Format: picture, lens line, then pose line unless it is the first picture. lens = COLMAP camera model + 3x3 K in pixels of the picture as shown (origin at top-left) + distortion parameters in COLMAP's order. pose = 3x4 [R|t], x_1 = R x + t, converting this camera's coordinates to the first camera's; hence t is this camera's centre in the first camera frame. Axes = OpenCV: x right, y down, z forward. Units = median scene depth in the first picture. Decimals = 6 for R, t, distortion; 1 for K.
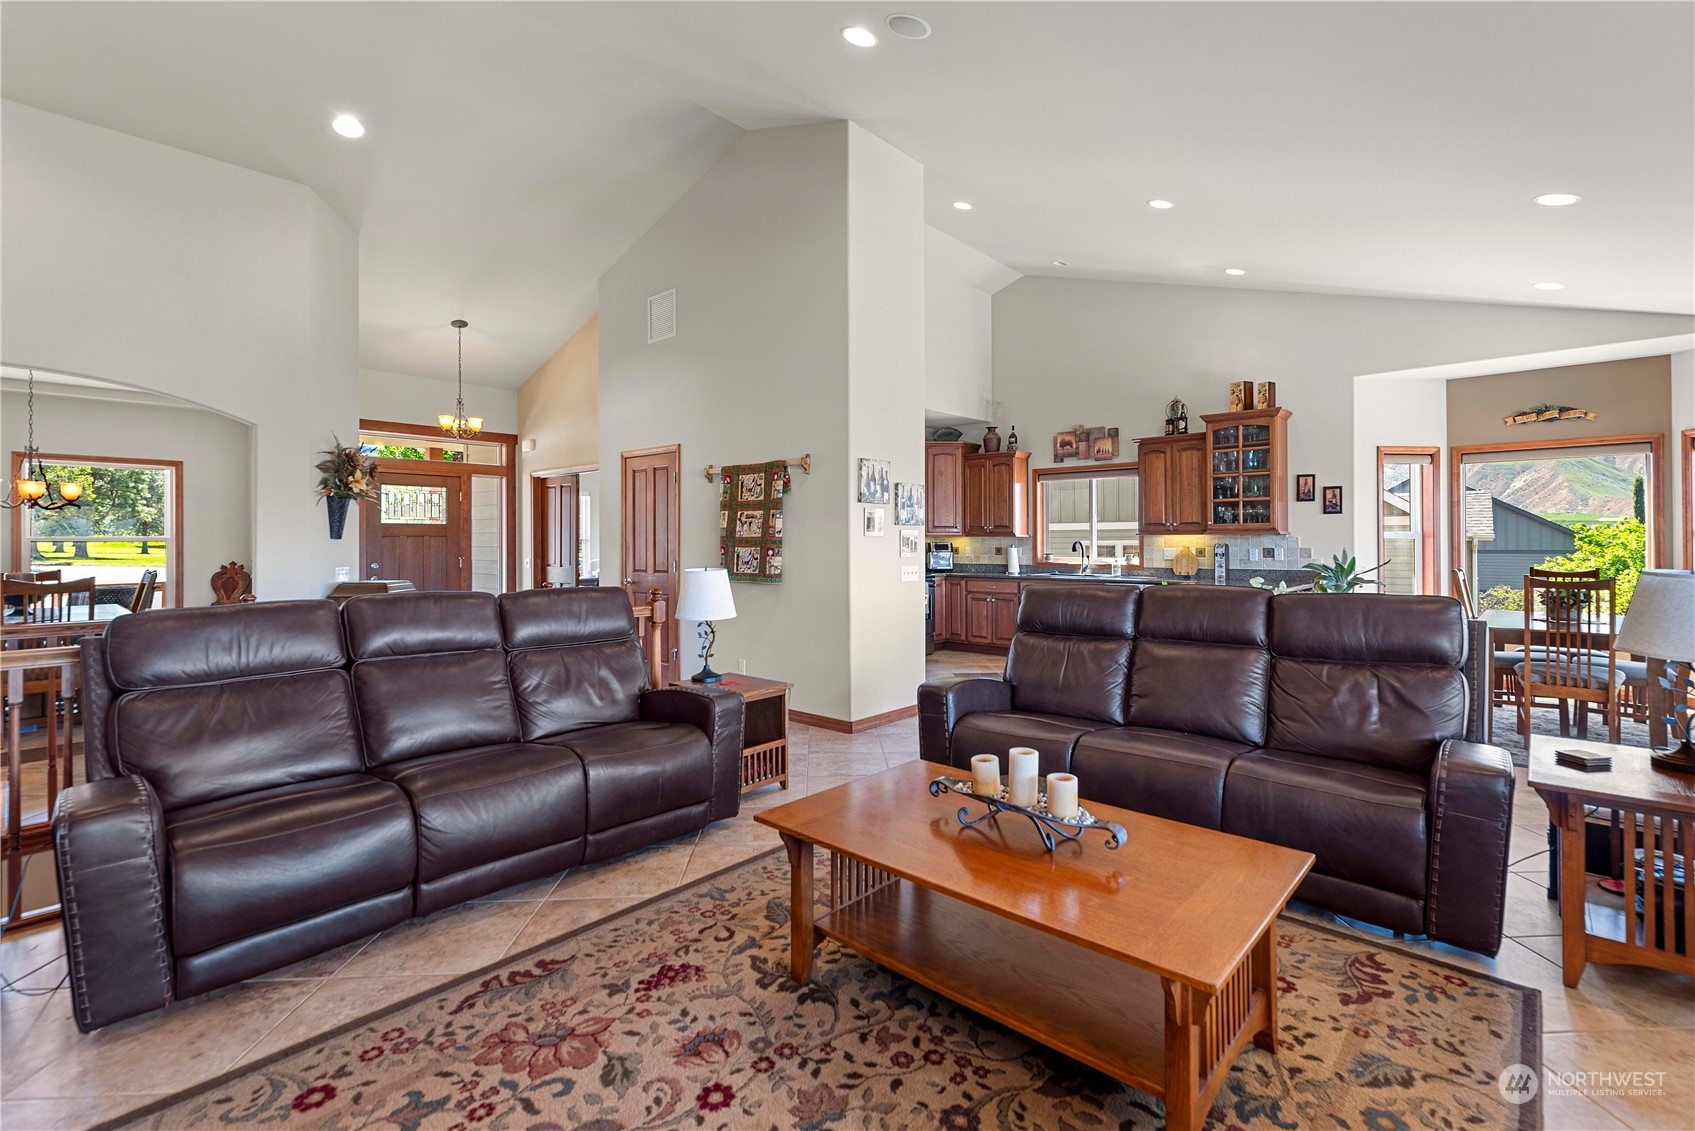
lens RADIAL K [[743.1, 0, 854.9], [0, 743.1, 542.0], [0, 0, 1]] dist [-0.000850, -0.000376]
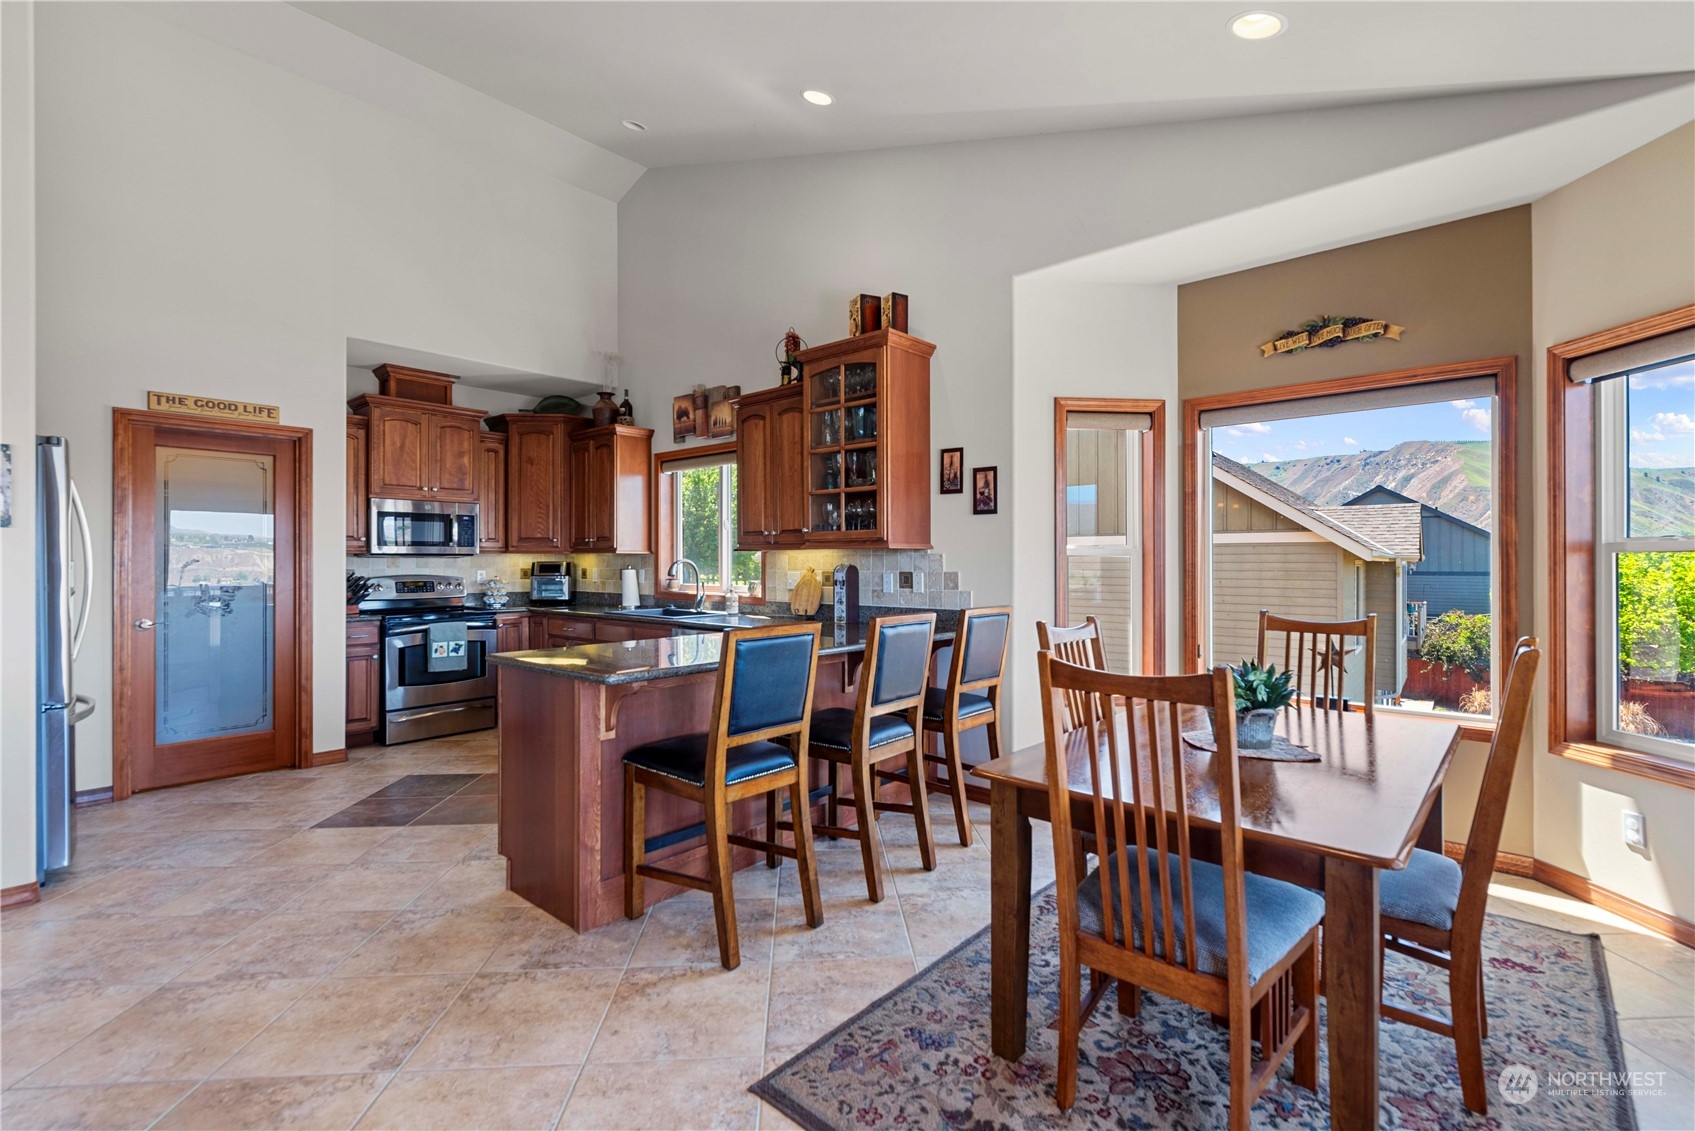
lens RADIAL K [[744.8, 0, 847.5], [0, 744.8, 565.5], [0, 0, 1]] dist [-0.000192, 0.000256]
pose [[0.999935, 0.002003, 0.011269, 0.513382], [-0.002055, 0.999987, 0.004680, 0.000025], [-0.011259, -0.004703, 0.999926, 0.402179]]
